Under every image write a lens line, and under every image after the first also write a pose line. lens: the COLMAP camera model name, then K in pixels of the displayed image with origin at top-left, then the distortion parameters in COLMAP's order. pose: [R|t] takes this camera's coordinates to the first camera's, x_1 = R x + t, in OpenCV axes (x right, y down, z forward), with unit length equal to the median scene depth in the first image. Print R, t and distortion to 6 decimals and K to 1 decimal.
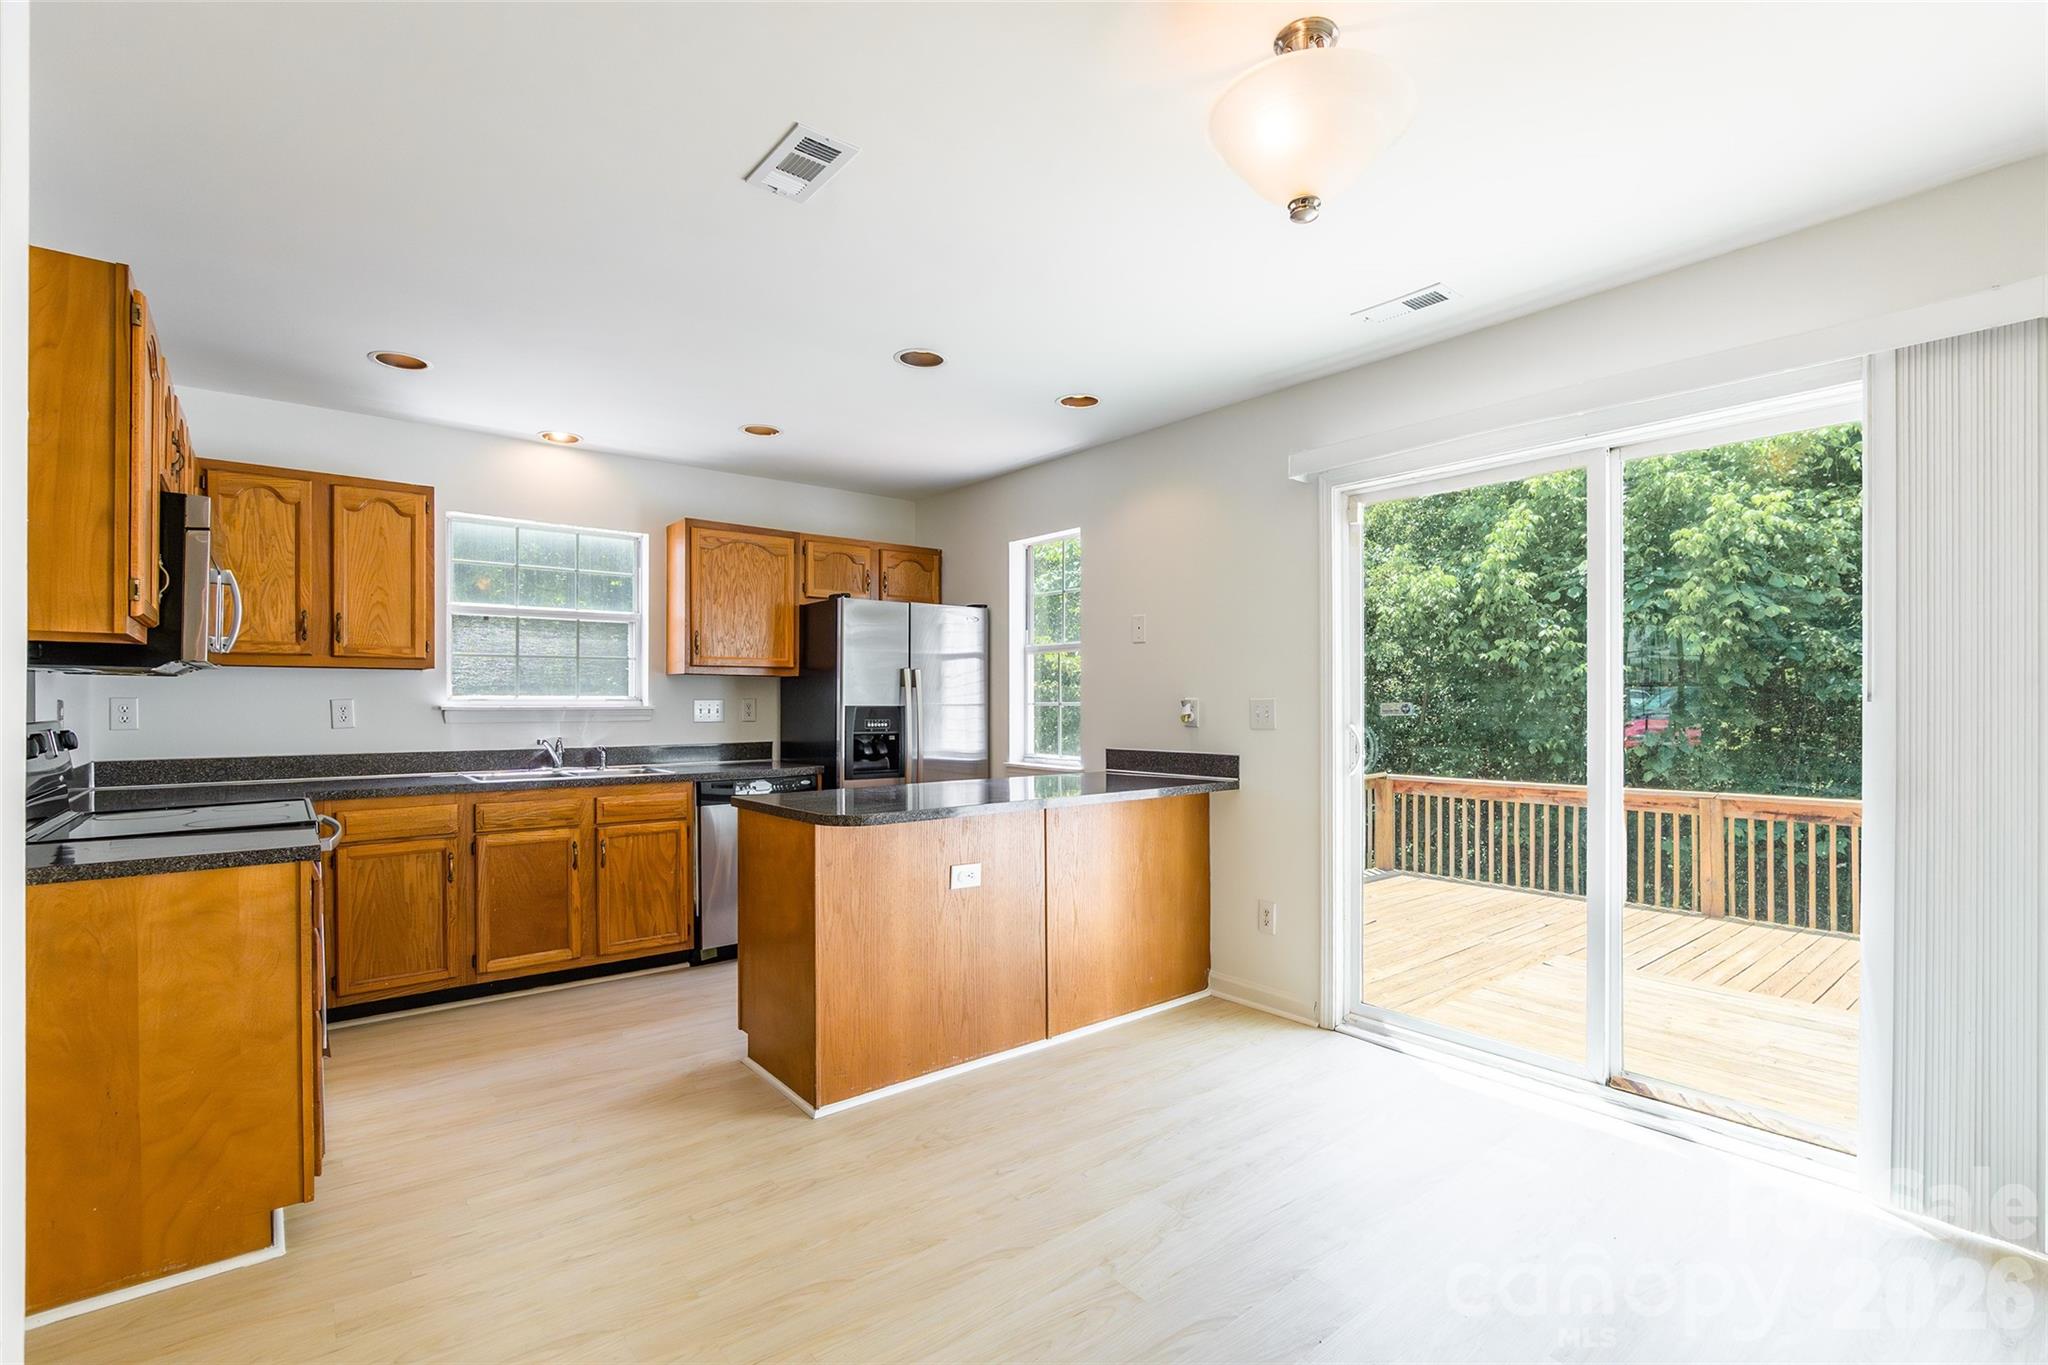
lens RADIAL K [[913.5, 0, 946.8], [0, 913.5, 703.8], [0, 0, 1]] dist [-0.023390, 0.000181]
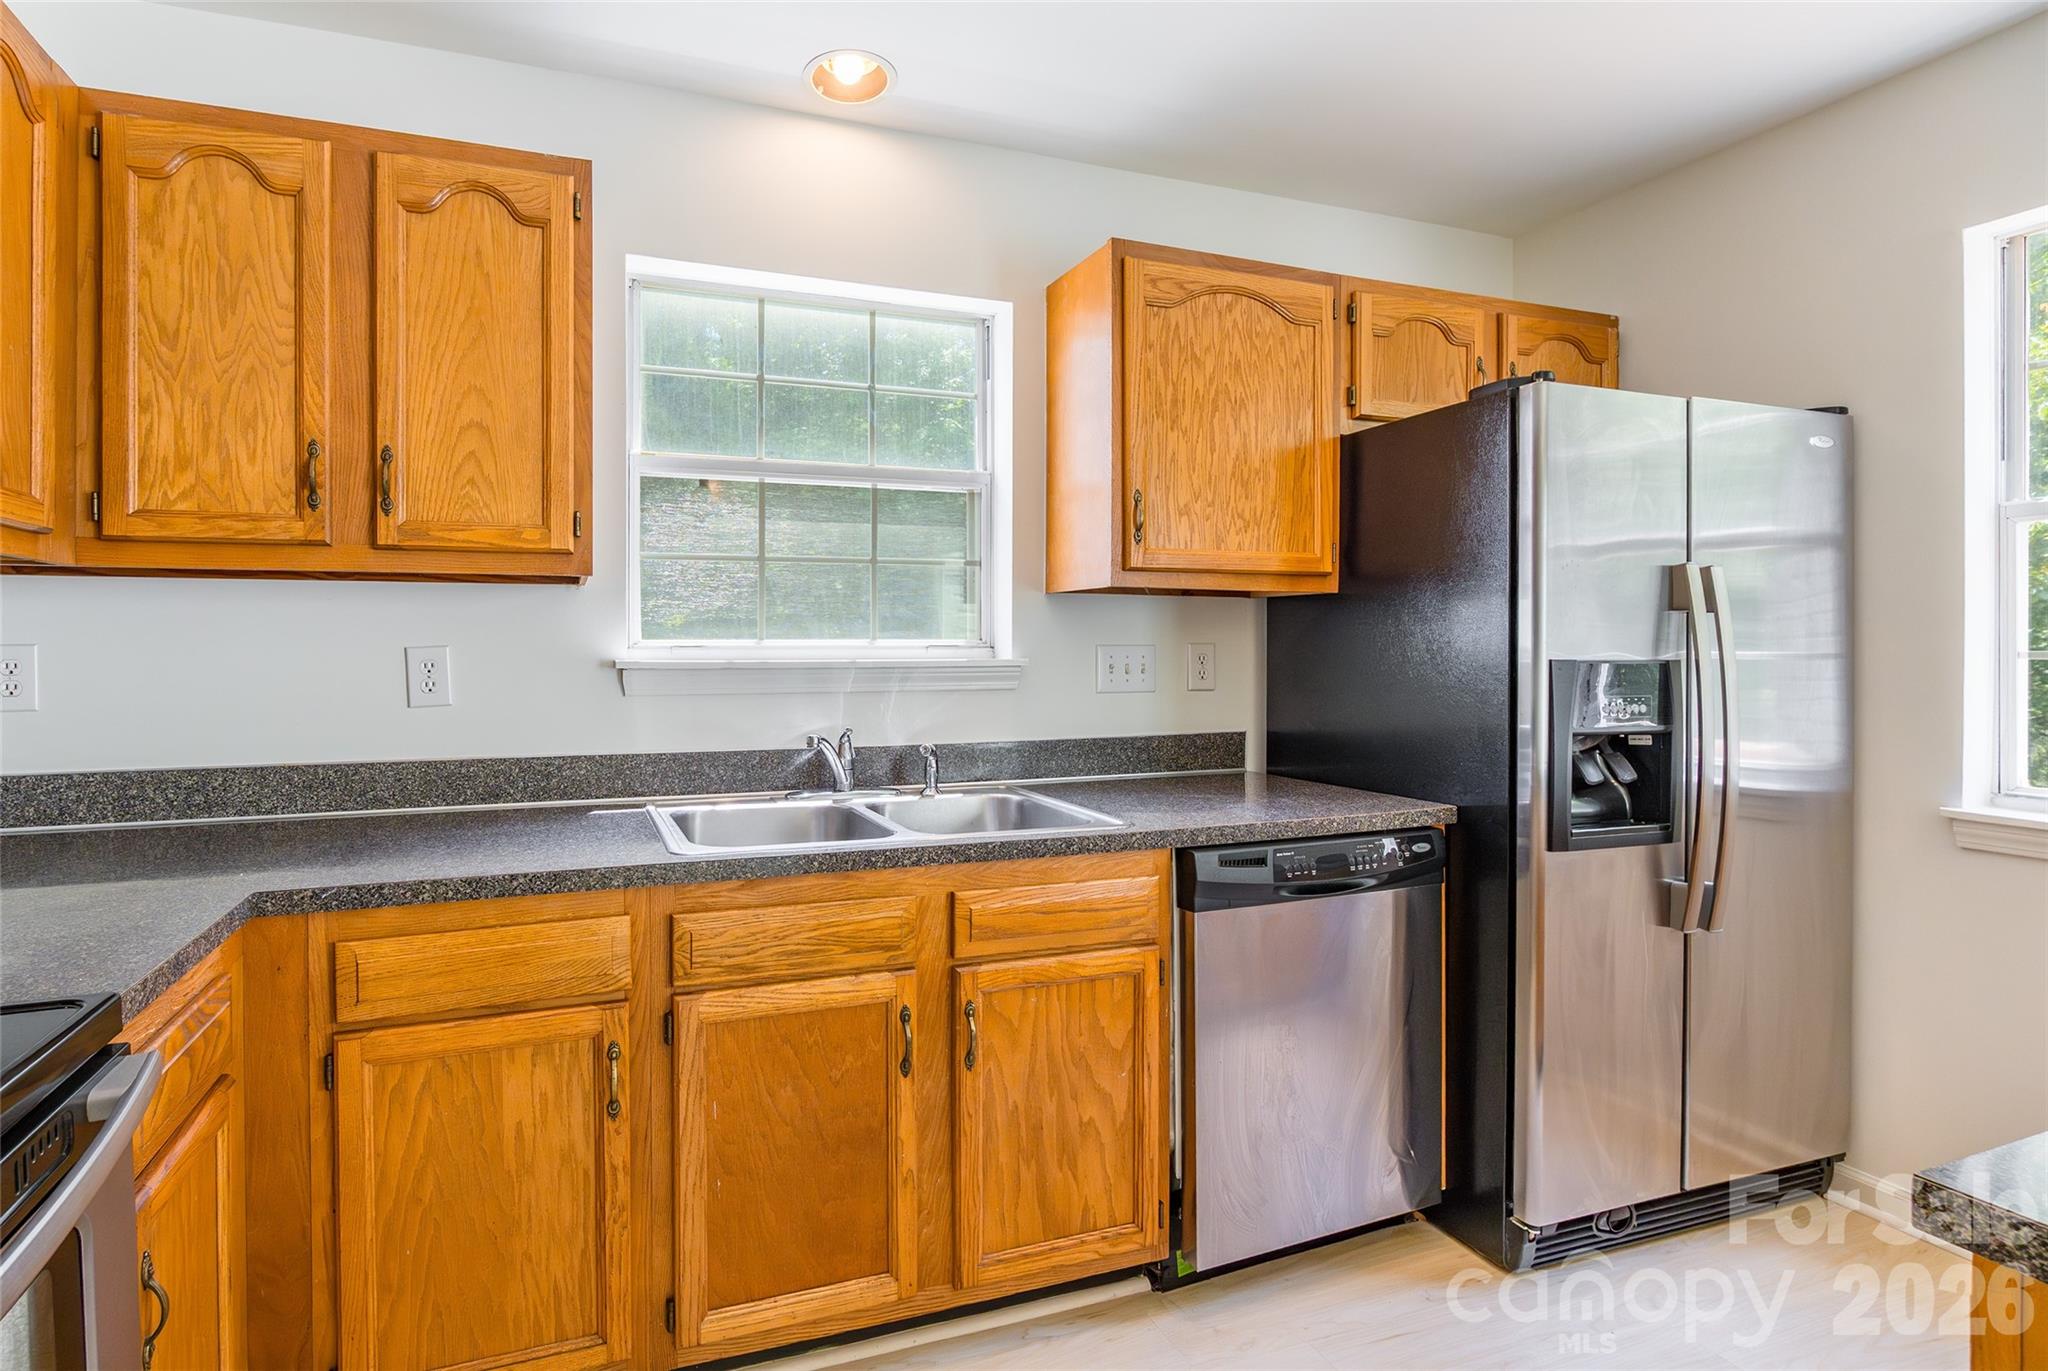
lens RADIAL K [[920.7, 0, 884.6], [0, 920.7, 650.4], [0, 0, 1]] dist [-0.005364, -0.000214]
pose [[0.958966, -0.001092, -0.283521, -0.296810], [0.000732, 0.999999, -0.001376, -0.001954], [0.283522, 0.001112, 0.958965, 0.599089]]
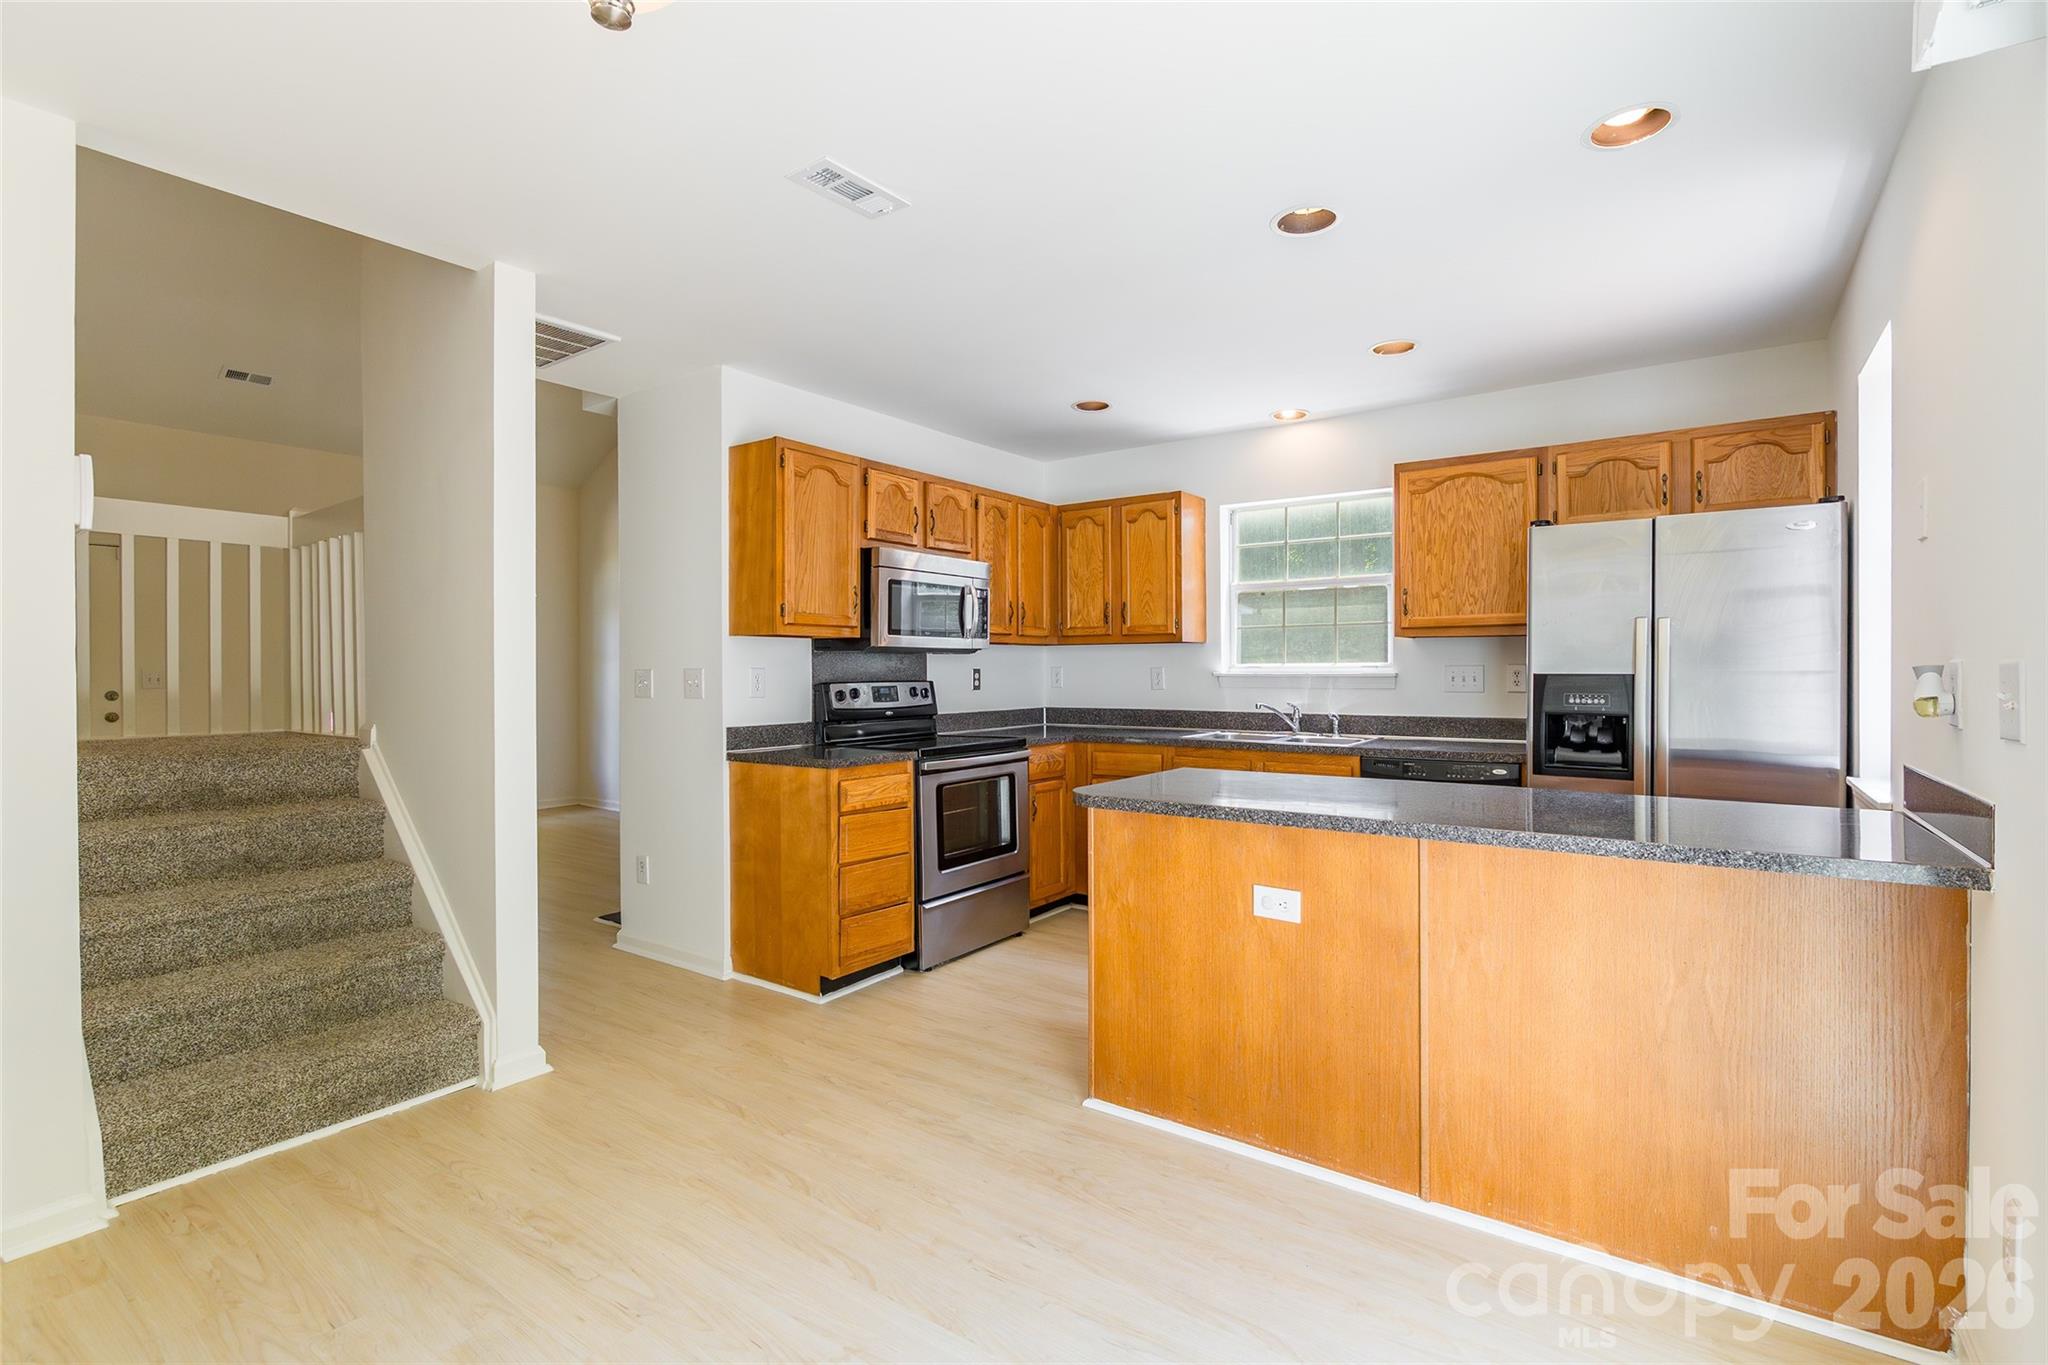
lens RADIAL K [[887.4, 0, 1051.6], [0, 887.4, 674.5], [0, 0, 1]] dist [-0.002480, -0.000047]
pose [[0.334081, 0.004929, -0.942531, 0.476083], [0.001341, 0.999983, 0.005705, -0.002053], [0.942543, -0.003170, 0.334069, 0.432553]]
